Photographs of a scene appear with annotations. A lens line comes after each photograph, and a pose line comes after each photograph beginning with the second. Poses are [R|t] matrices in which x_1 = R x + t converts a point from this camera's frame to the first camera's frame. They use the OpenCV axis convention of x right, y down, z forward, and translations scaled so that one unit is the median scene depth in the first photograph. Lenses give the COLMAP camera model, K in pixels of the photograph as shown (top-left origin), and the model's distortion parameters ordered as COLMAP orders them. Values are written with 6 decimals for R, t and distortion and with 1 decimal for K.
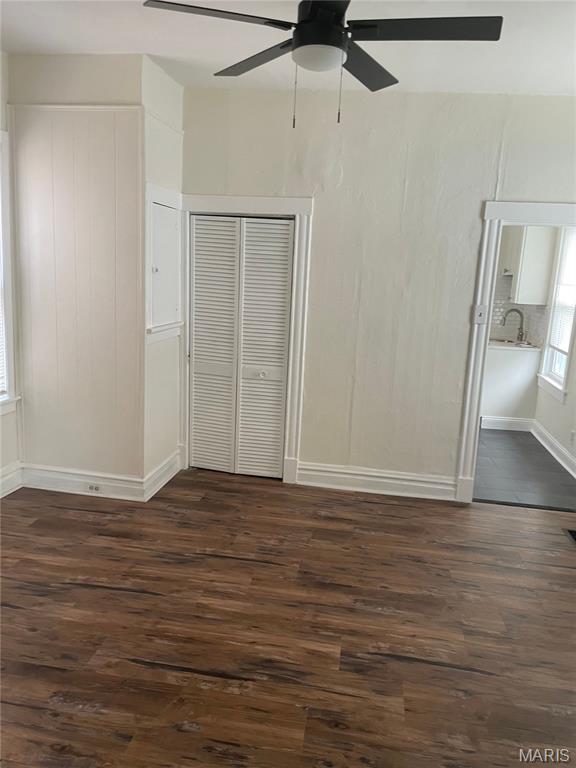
lens RADIAL K [[581.9, 0, 286.0], [0, 581.9, 388.6], [0, 0, 1]] dist [0.097106, -0.131392]
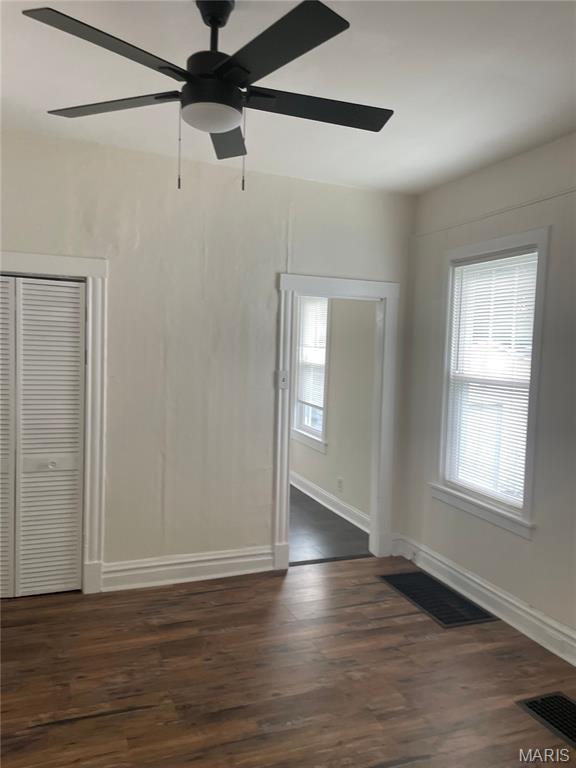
lens RADIAL K [[581.8, 0, 285.8], [0, 581.8, 381.9], [0, 0, 1]] dist [0.091760, -0.124969]
pose [[0.859646, -0.054959, 0.507925, -0.188087], [0.106940, 0.991530, -0.073706, -0.048193], [-0.499572, 0.117679, 0.858242, 0.129437]]
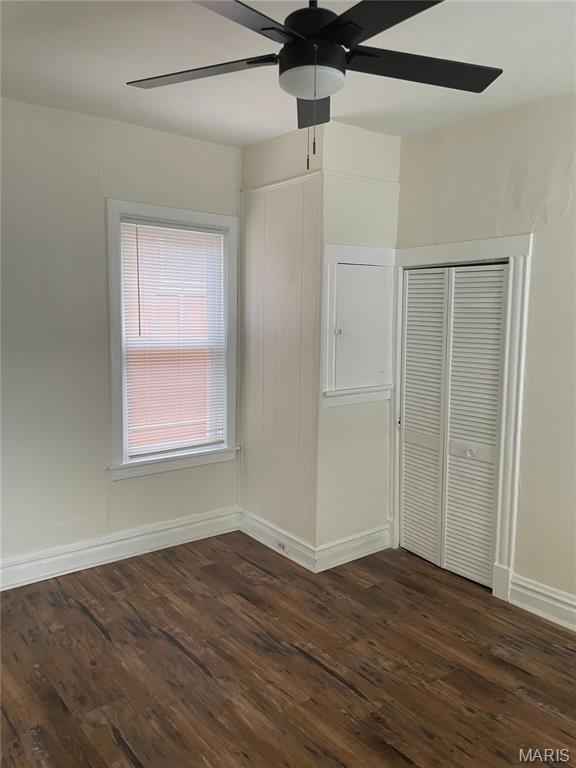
lens RADIAL K [[581.9, 0, 286.0], [0, 581.9, 388.6], [0, 0, 1]] dist [0.097106, -0.131392]
pose [[0.739755, 0.042067, -0.671560, 0.349216], [-0.101930, 0.993532, -0.050044, -0.050469], [0.665111, 0.105473, 0.739259, 0.235968]]
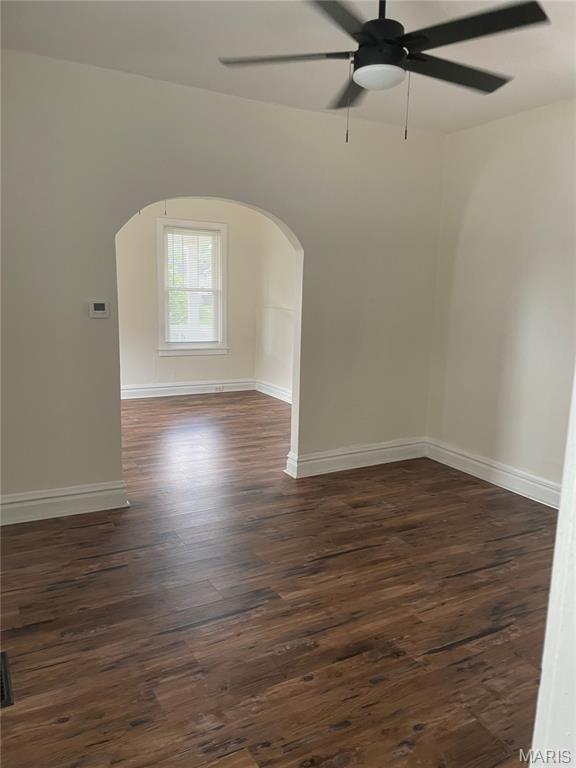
lens RADIAL K [[586.5, 0, 300.5], [0, 586.5, 377.0], [0, 0, 1]] dist [0.104532, -0.131906]
pose [[-0.775612, 0.025180, -0.630708, 0.498671], [-0.182103, 0.947792, 0.261781, -0.181775], [0.604371, 0.317894, -0.730533, 1.090154]]
